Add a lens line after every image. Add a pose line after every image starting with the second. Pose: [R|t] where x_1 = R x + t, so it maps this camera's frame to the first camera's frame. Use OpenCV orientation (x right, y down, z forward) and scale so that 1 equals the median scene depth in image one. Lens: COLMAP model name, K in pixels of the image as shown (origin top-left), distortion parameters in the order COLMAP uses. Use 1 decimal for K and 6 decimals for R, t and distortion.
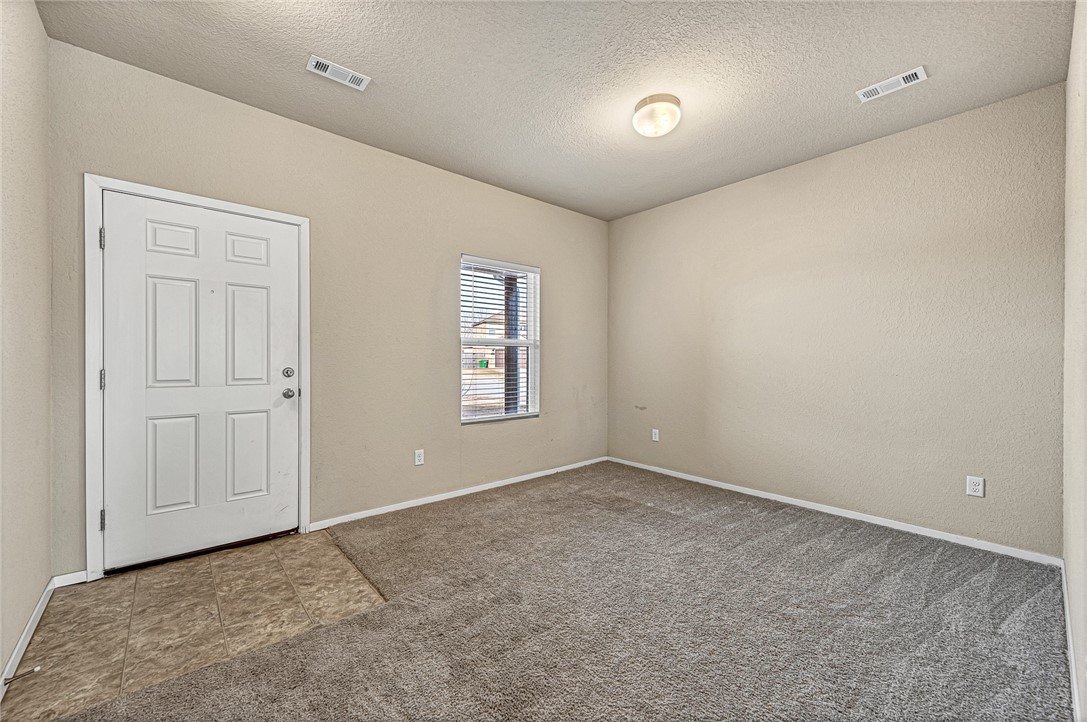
lens RADIAL K [[434.3, 0, 547.2], [0, 434.3, 361.2], [0, 0, 1]] dist [0.000186, 0.000426]
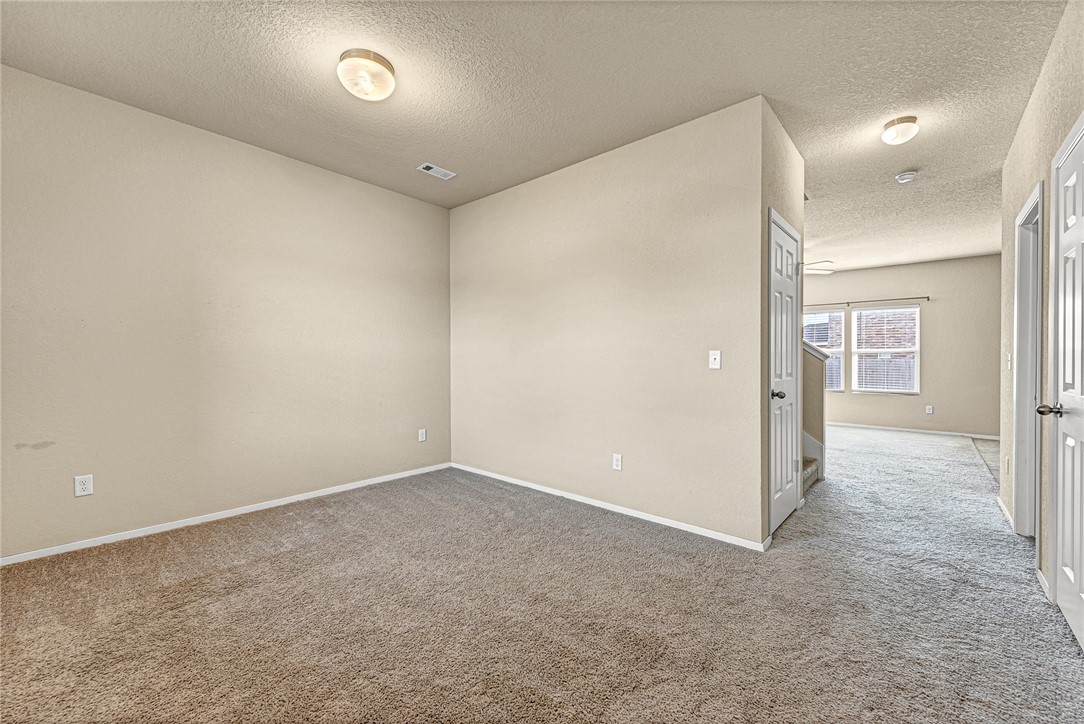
lens RADIAL K [[432.1, 0, 543.1], [0, 432.1, 357.6], [0, 0, 1]] dist [0.011497, -0.003464]
pose [[-0.138427, -0.002294, 0.990370, -0.544424], [-0.004291, 0.999989, 0.001717, -0.003747], [-0.990363, -0.004012, -0.138435, 0.636387]]
